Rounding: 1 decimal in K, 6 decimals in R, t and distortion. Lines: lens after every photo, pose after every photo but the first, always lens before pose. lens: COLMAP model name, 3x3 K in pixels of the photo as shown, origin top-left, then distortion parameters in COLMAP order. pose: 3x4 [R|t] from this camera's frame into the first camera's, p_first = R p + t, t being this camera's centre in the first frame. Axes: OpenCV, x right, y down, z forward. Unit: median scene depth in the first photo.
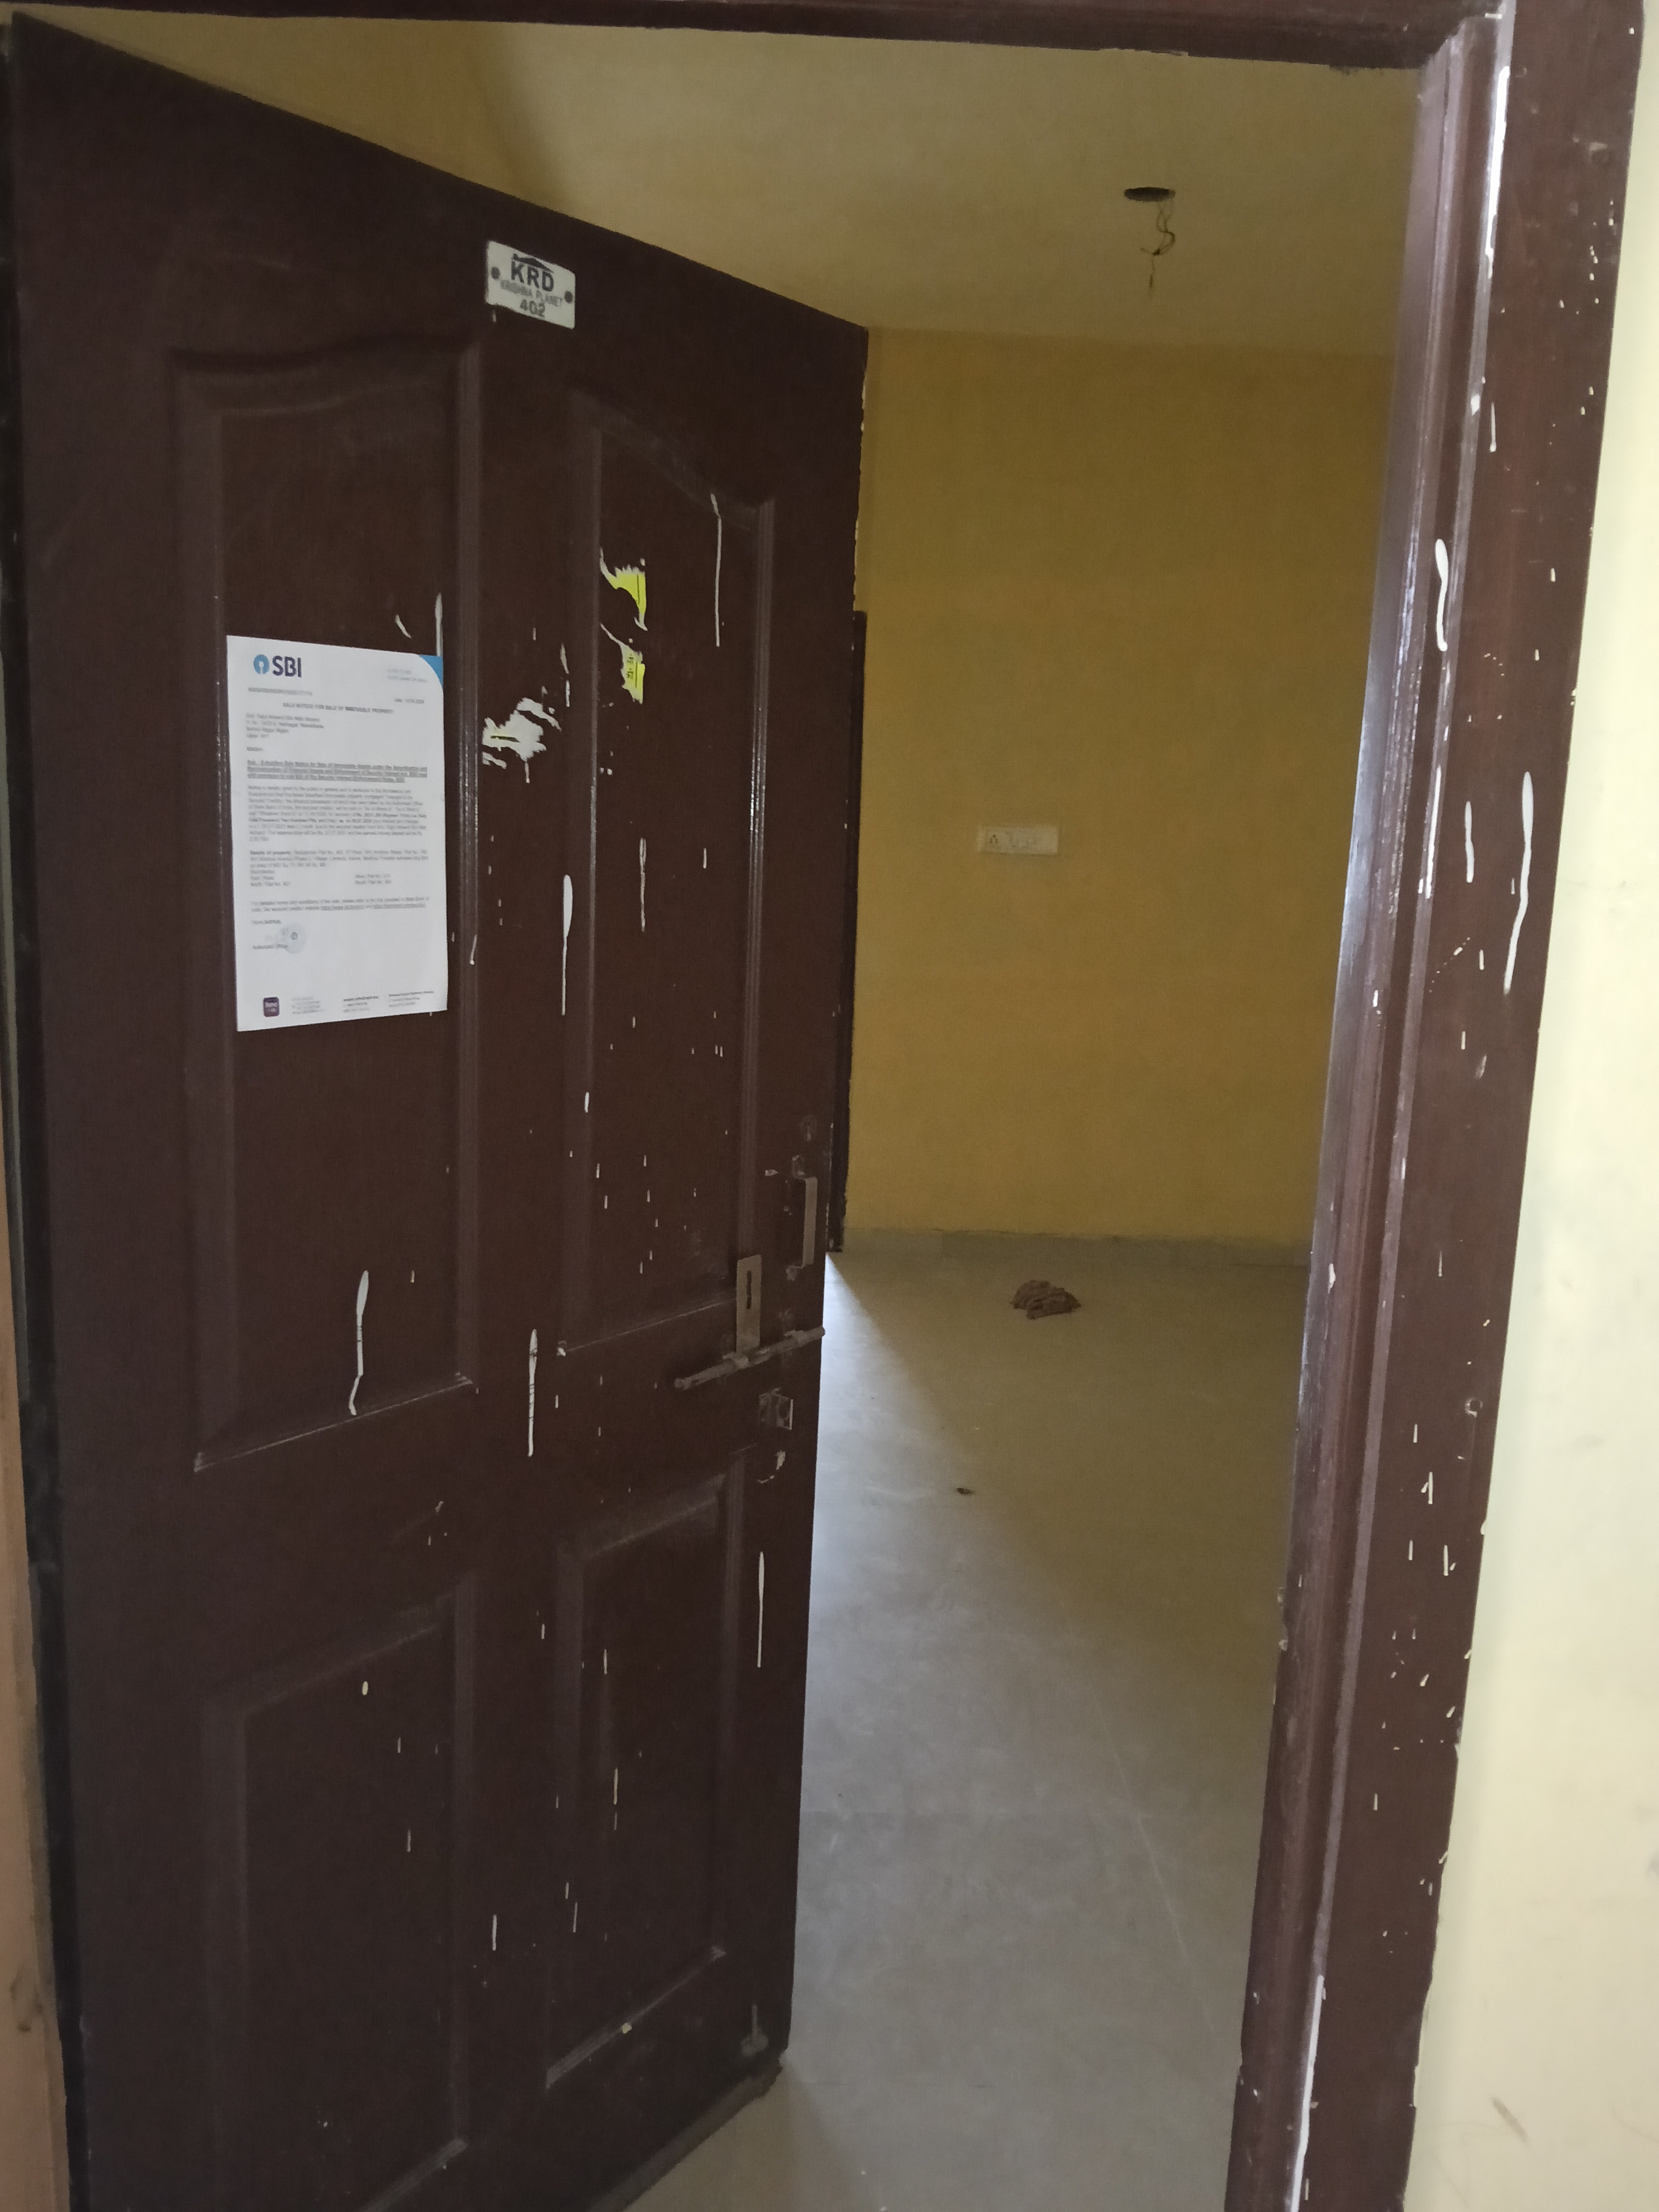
lens RADIAL K [[1821.3, 0, 825.0], [0, 1821.3, 1108.2], [0, 0, 1]] dist [0.013895, -0.039393]
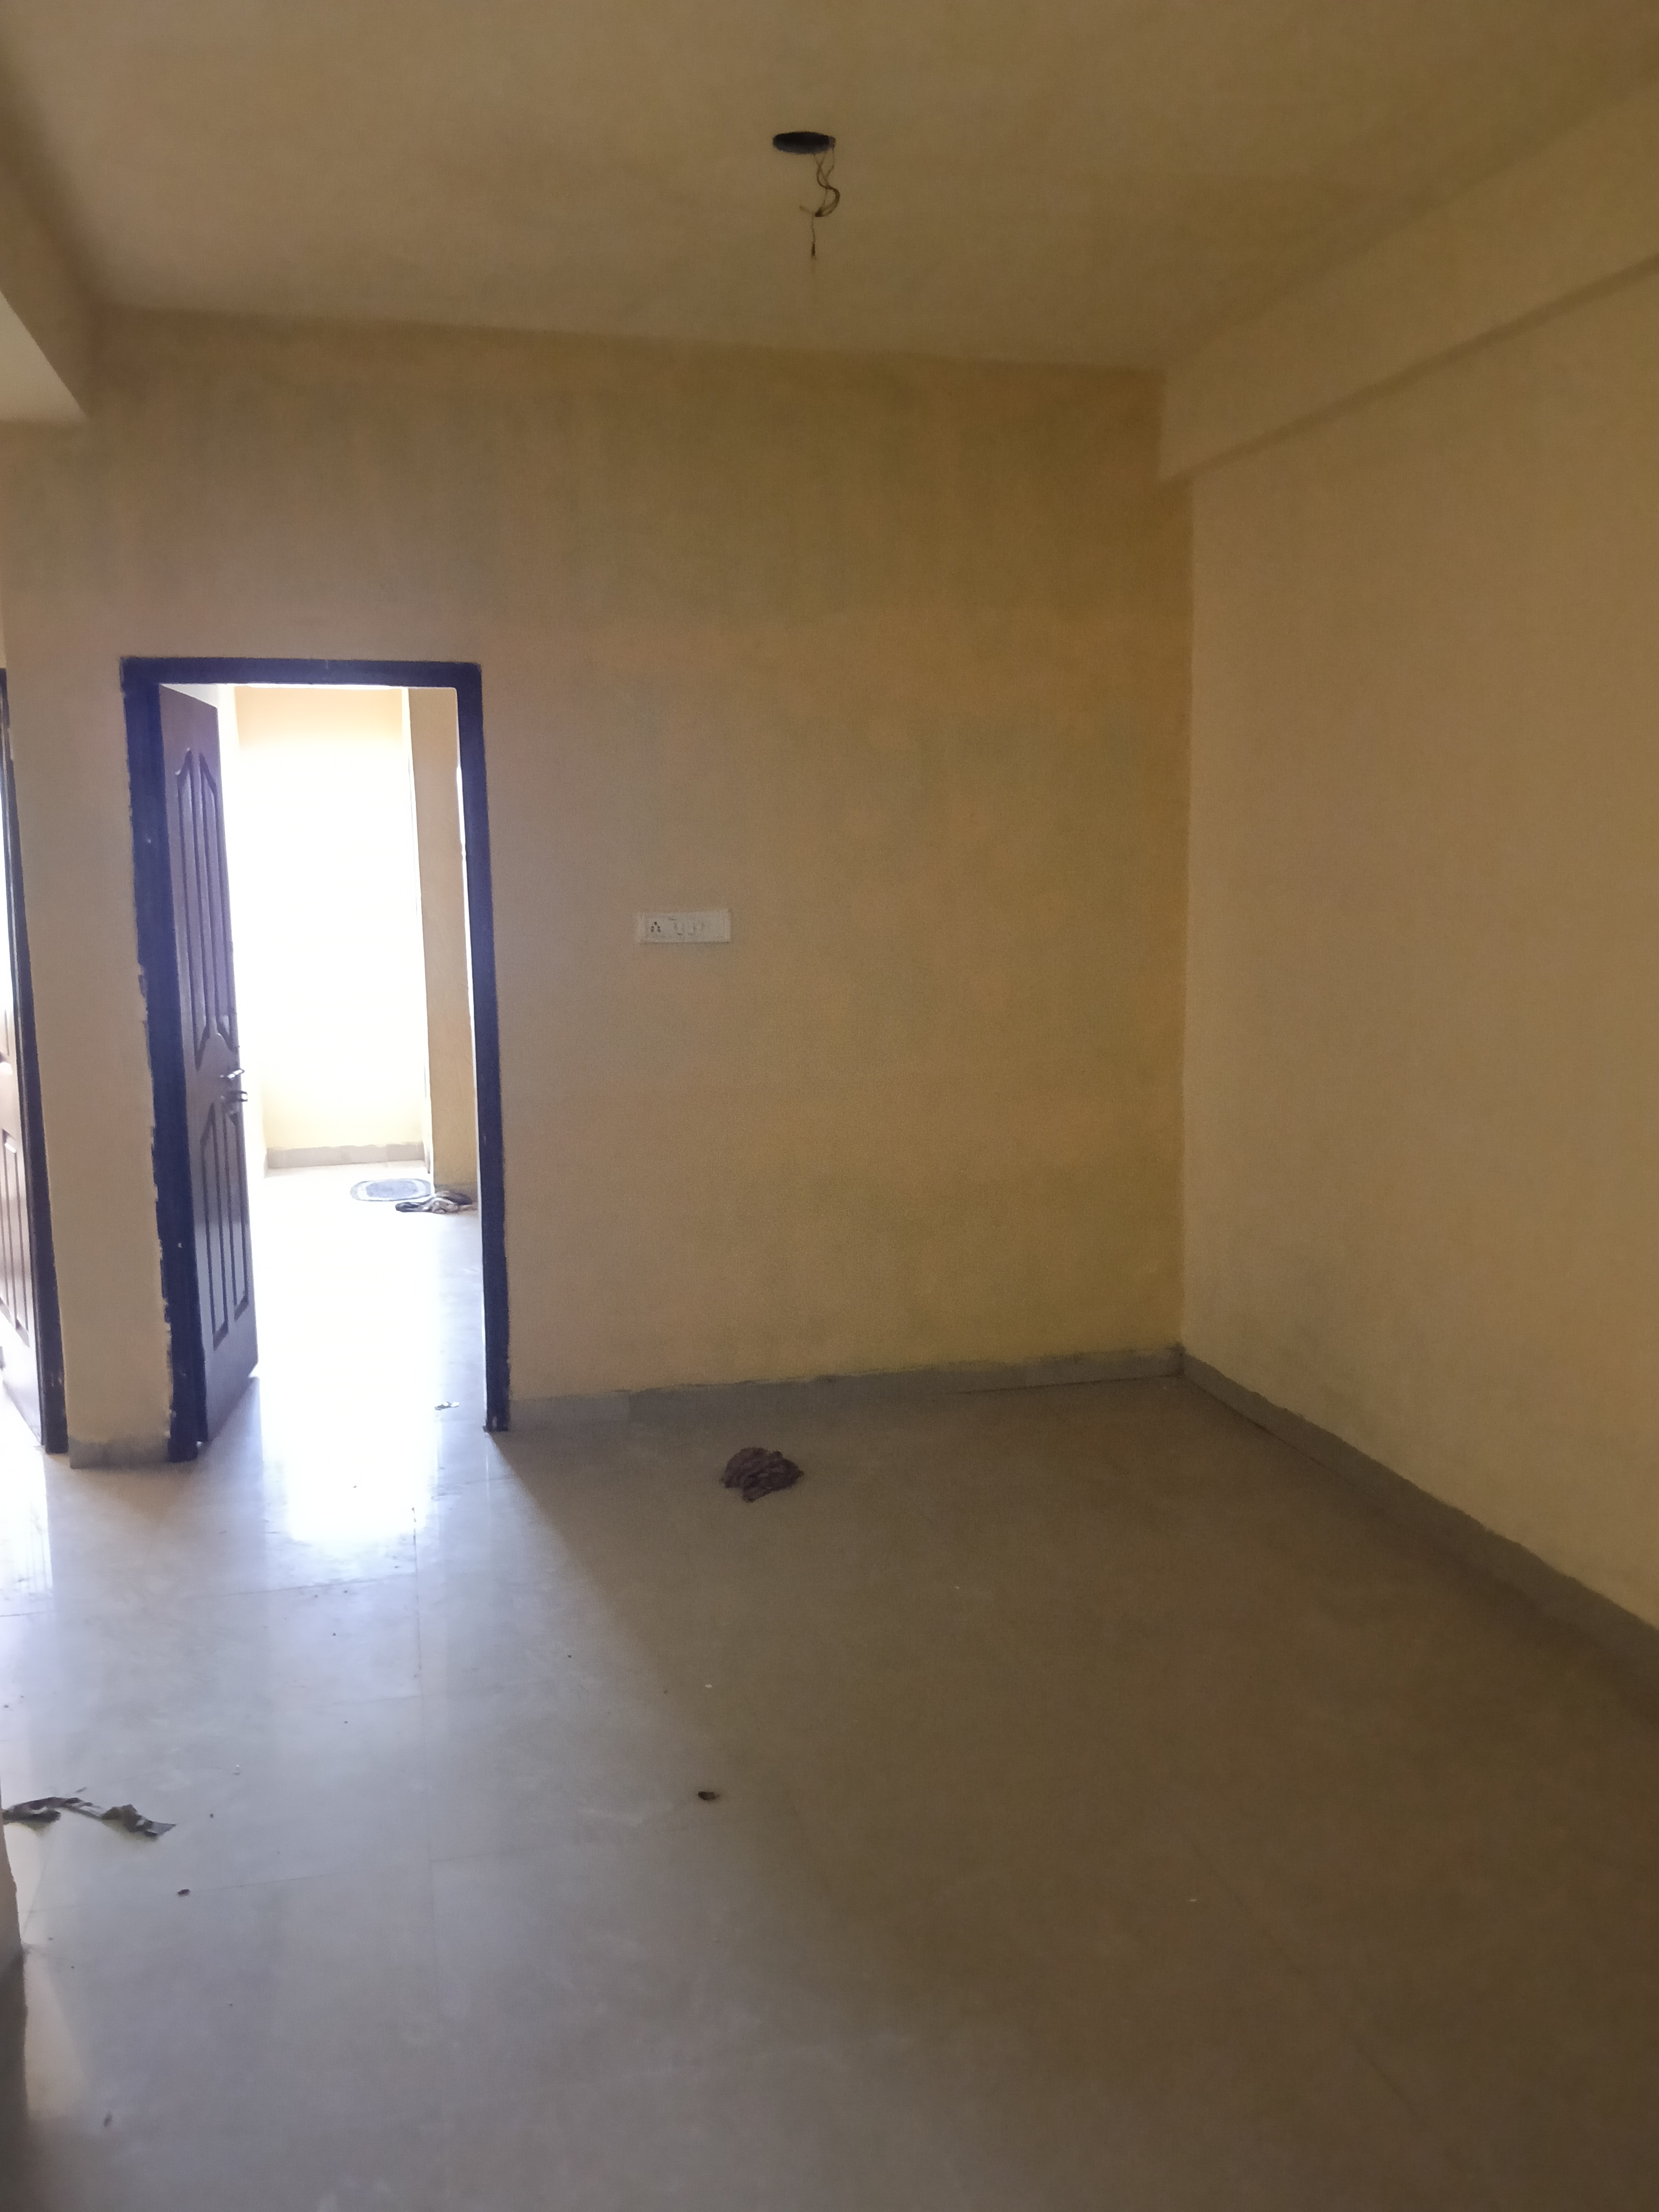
lens RADIAL K [[1821.3, 0, 835.0], [0, 1821.3, 1108.7], [0, 0, 1]] dist [0.013895, -0.039393]
pose [[0.976591, -0.070762, 0.203133, -0.004296], [0.077952, 0.996575, -0.027604, -0.035663], [-0.200484, 0.042793, 0.978762, 0.167349]]
